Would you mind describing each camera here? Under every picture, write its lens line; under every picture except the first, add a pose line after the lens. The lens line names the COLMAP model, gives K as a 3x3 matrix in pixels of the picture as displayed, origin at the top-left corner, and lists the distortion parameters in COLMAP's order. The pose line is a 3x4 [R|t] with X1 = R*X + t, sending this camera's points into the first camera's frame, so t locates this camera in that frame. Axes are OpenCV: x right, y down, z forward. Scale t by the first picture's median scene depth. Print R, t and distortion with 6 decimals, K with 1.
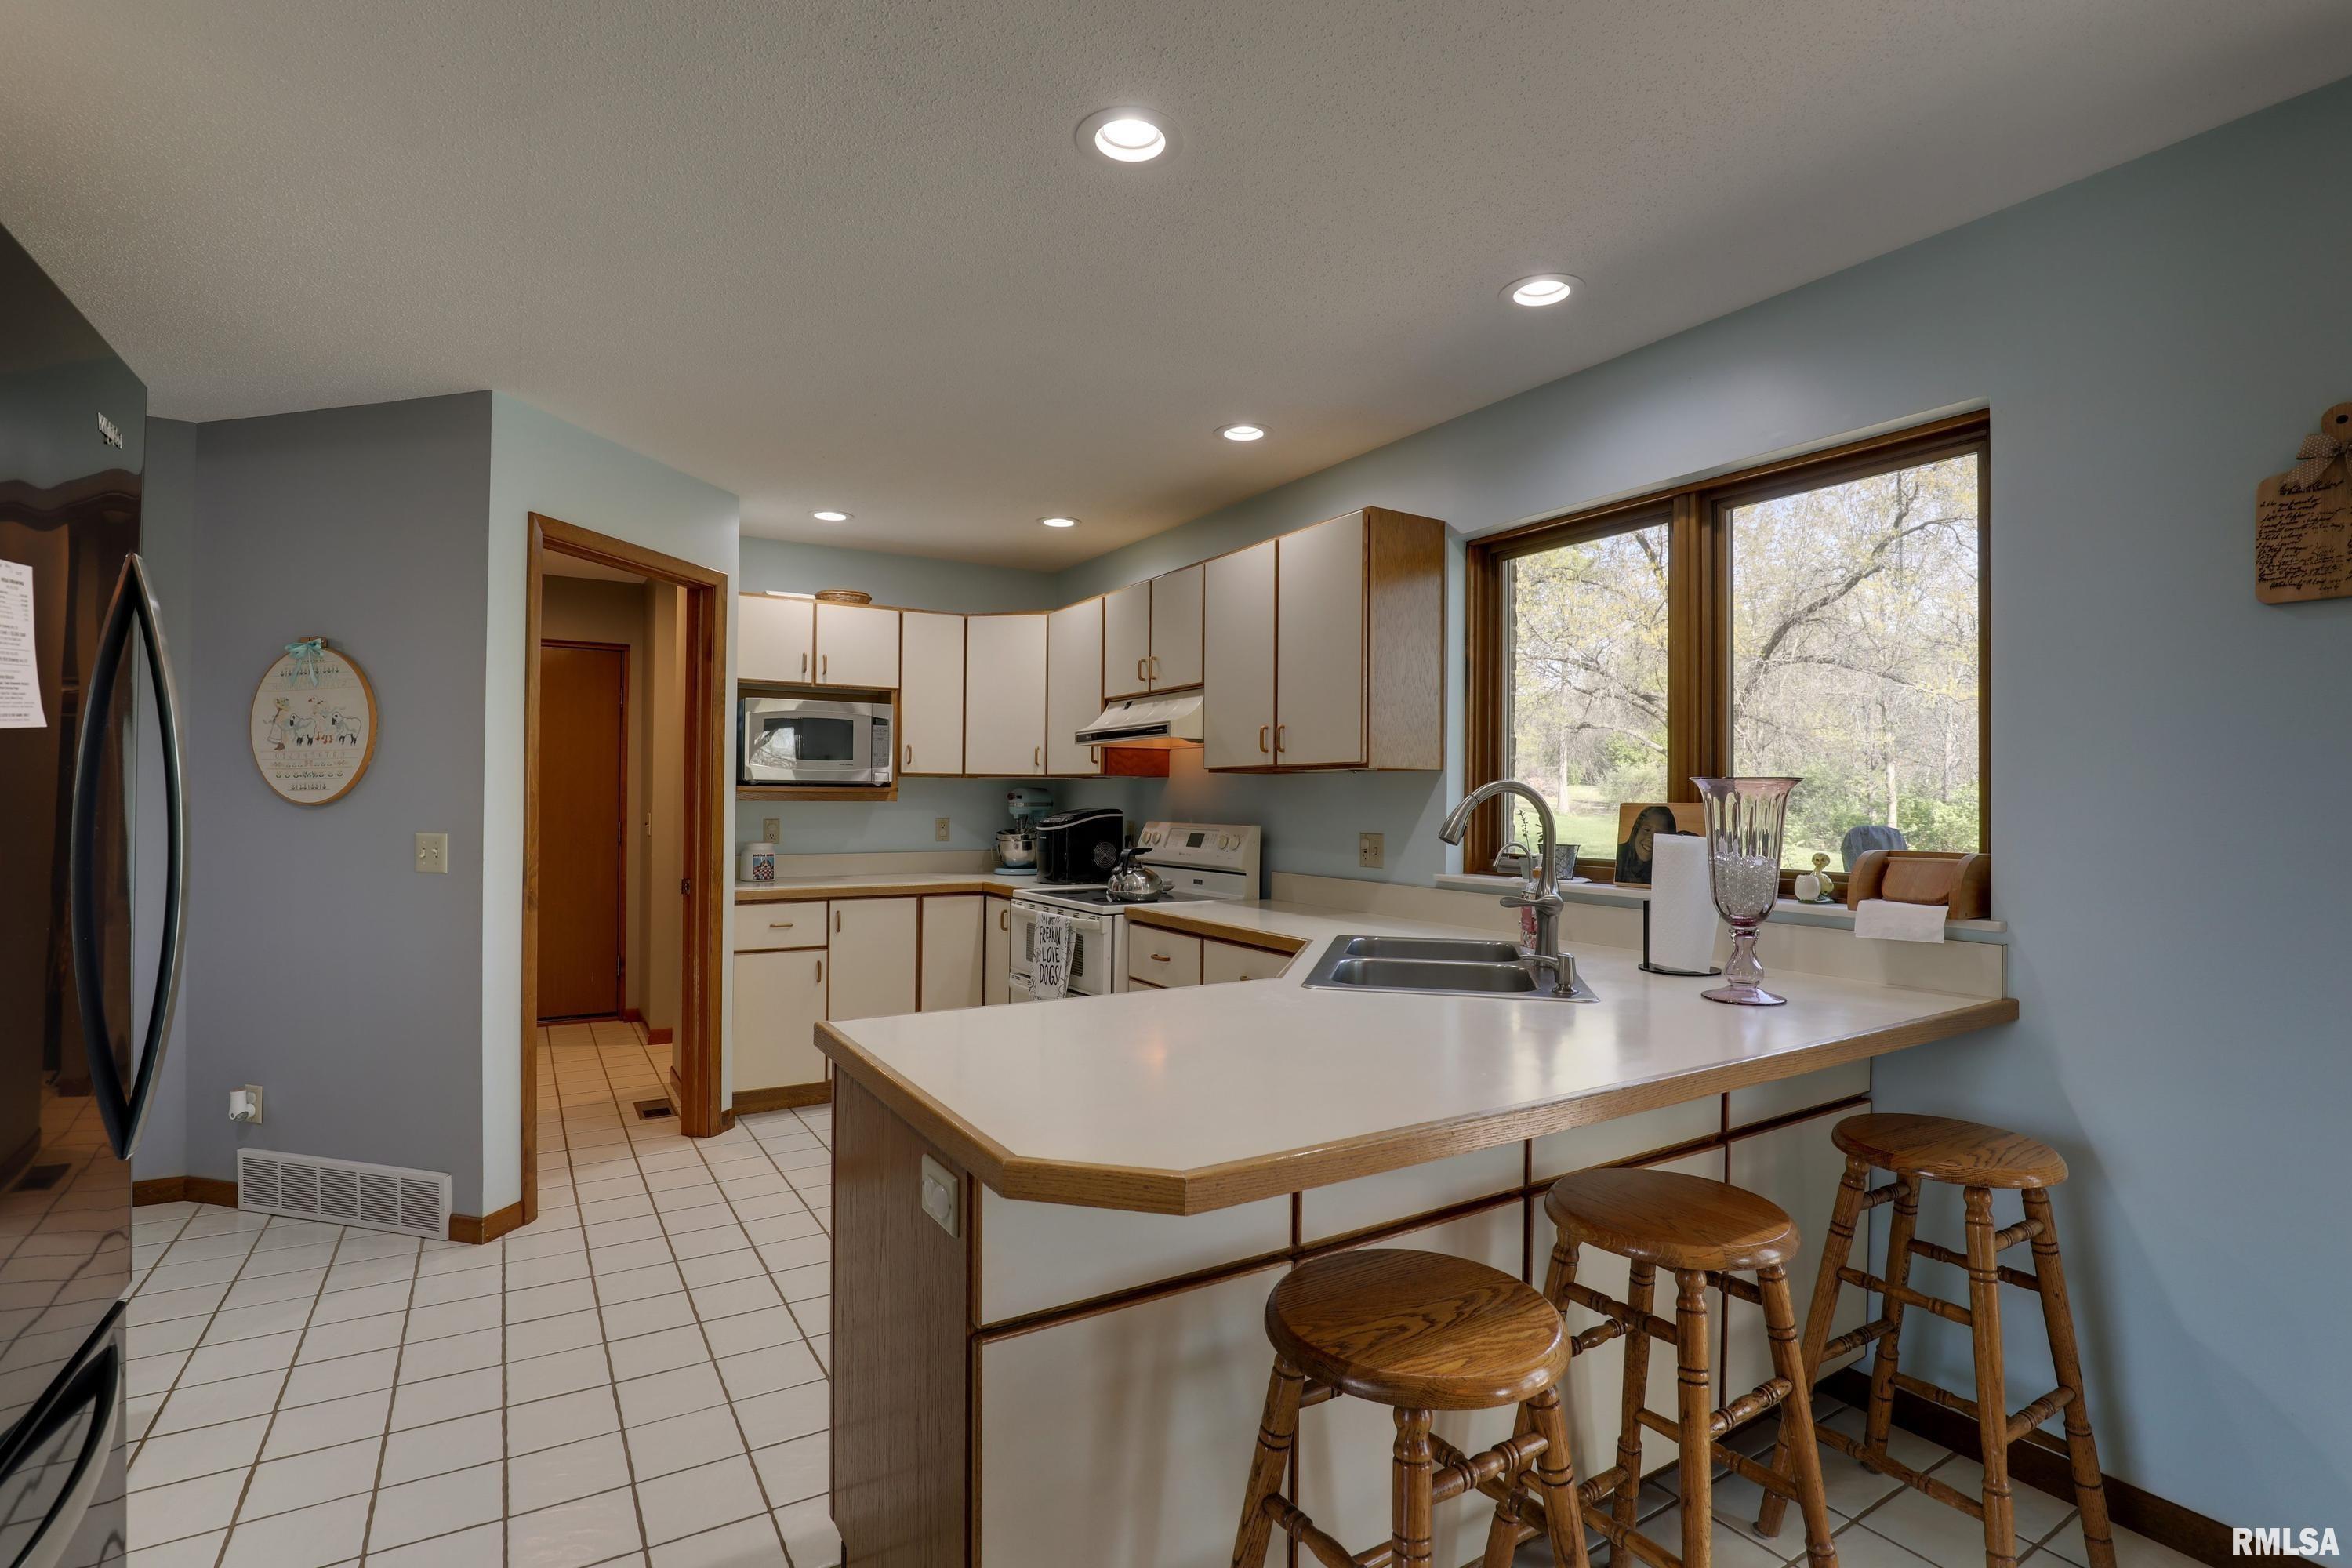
lens RADIAL K [[1112.5, 0, 1180.6], [0, 1112.5, 788.0], [0, 0, 1]] dist [0.000691, -0.000223]
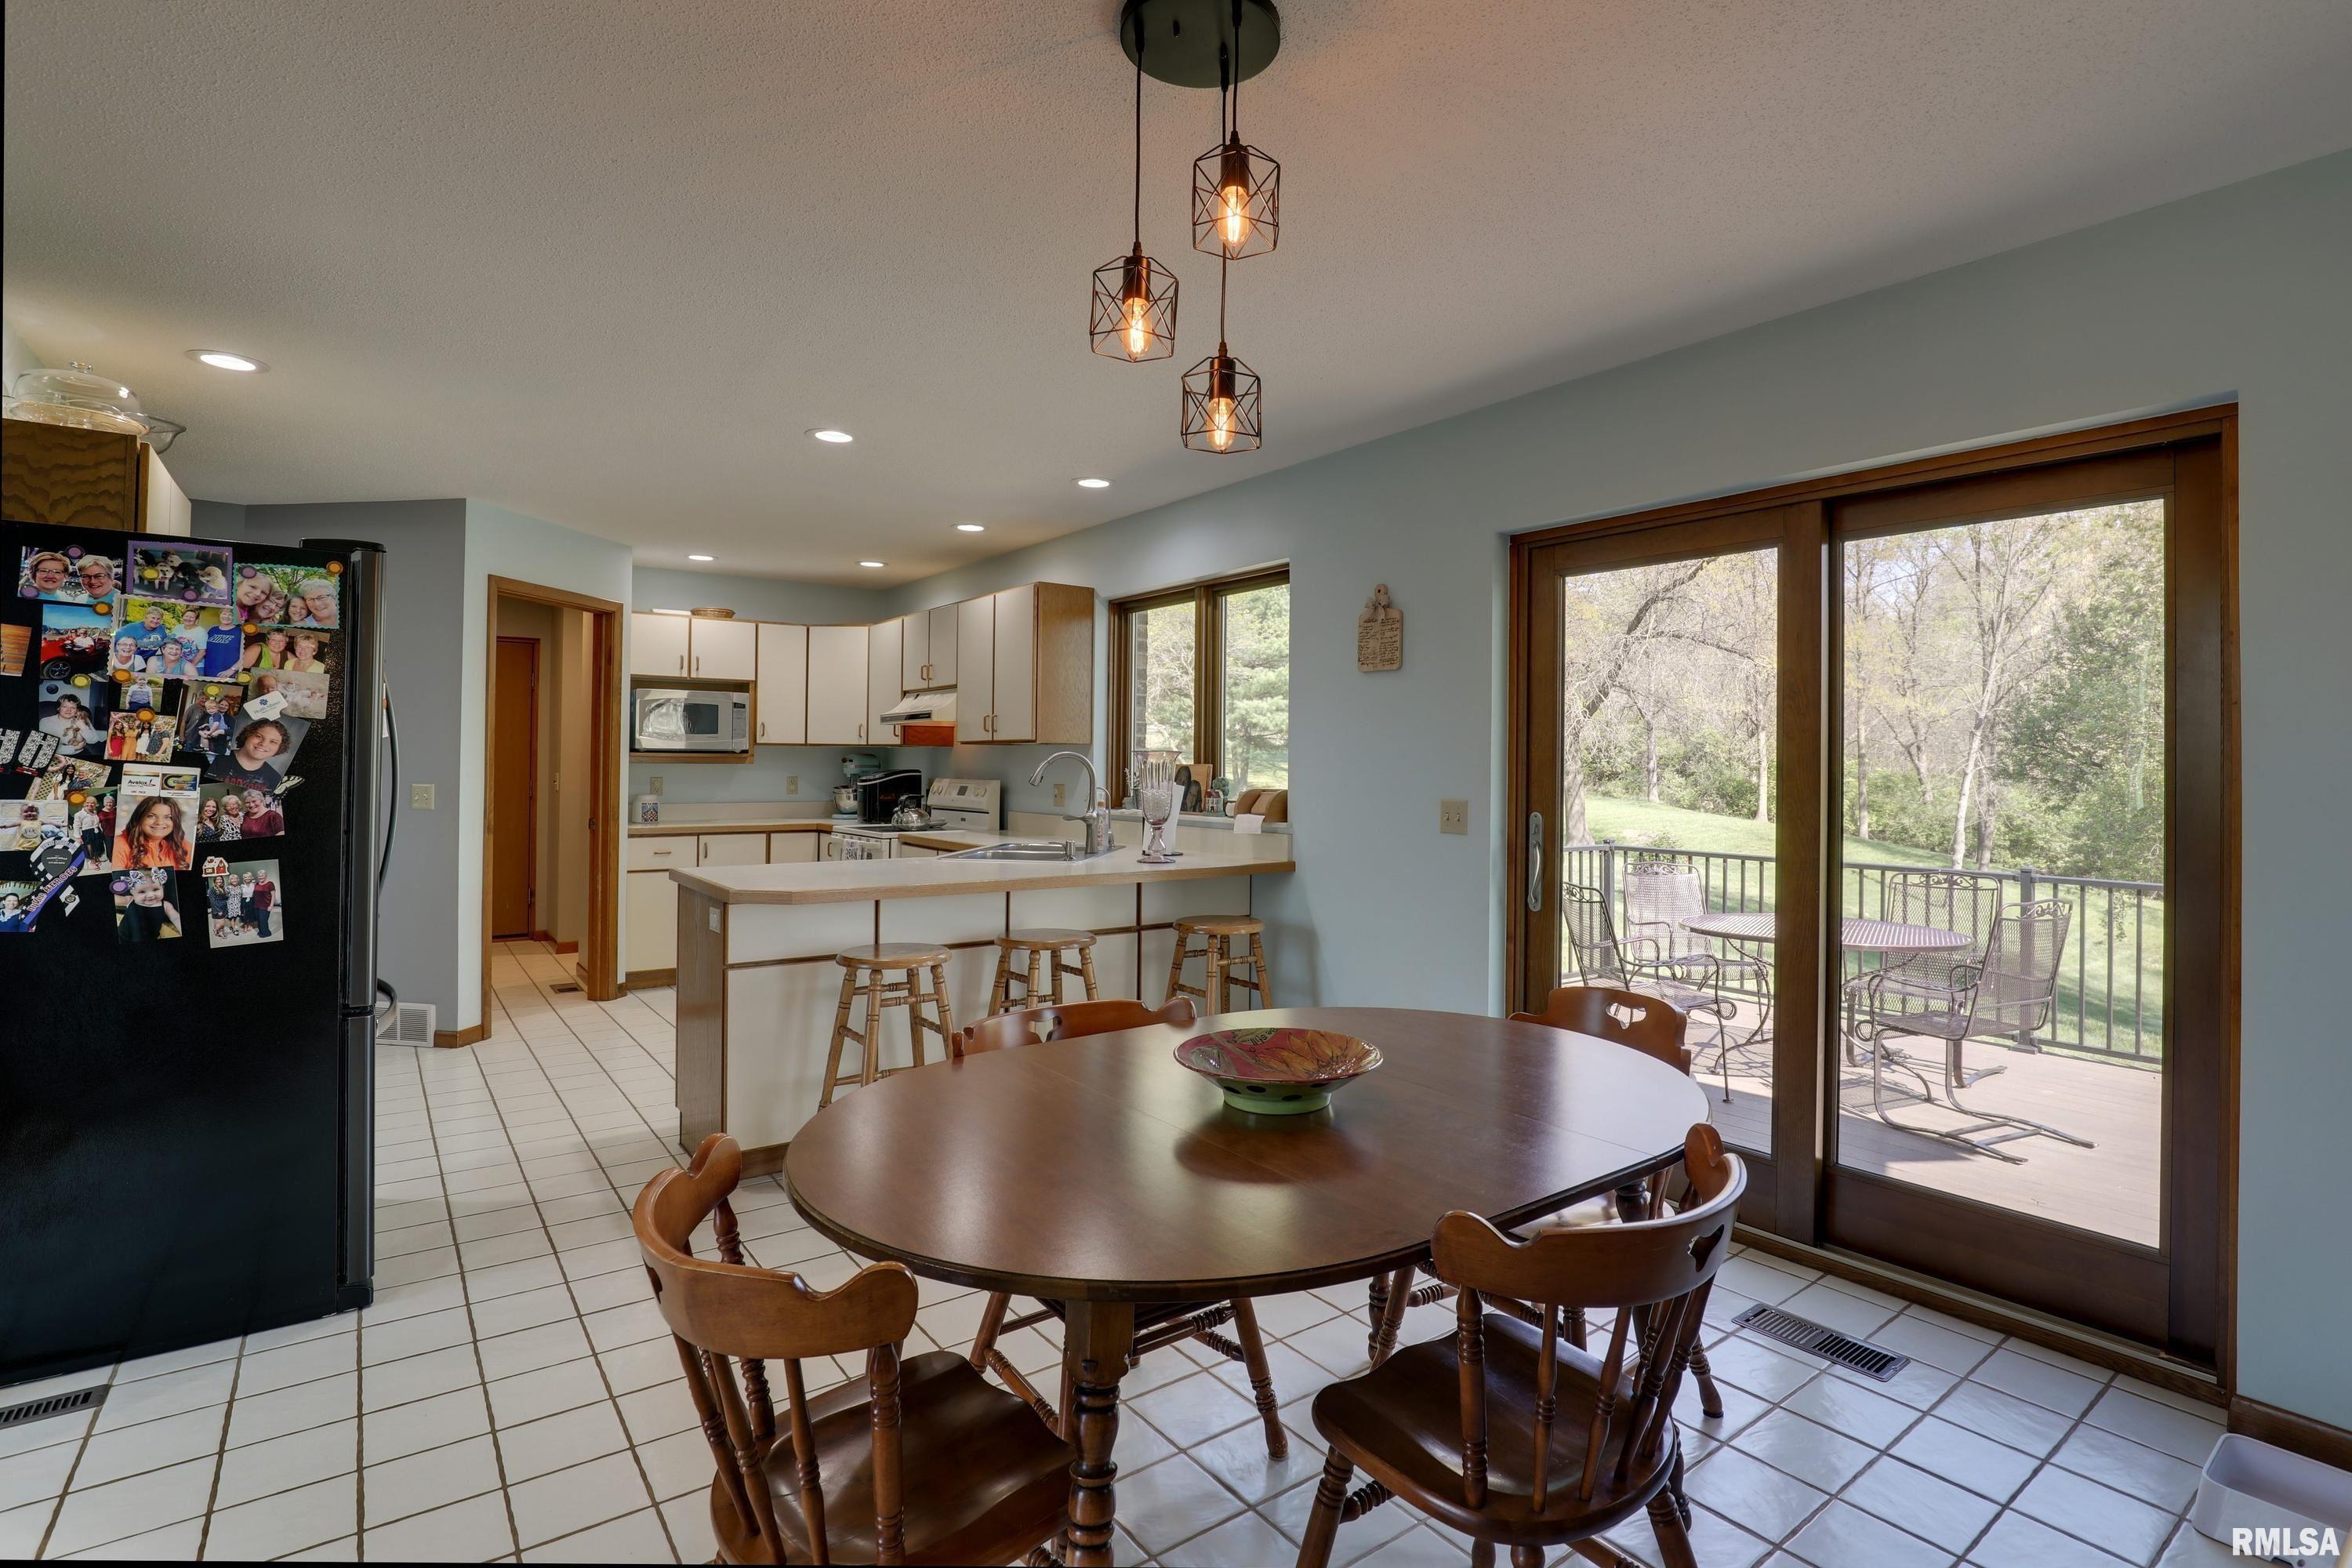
lens RADIAL K [[1112.5, 0, 1204.7], [0, 1112.5, 747.9], [0, 0, 1]] dist [0.000691, -0.000223]
pose [[0.995300, 0.001325, 0.096830, 0.190531], [-0.000916, 0.999990, -0.004262, -0.002766], [-0.096835, 0.004154, 0.995292, -0.476010]]
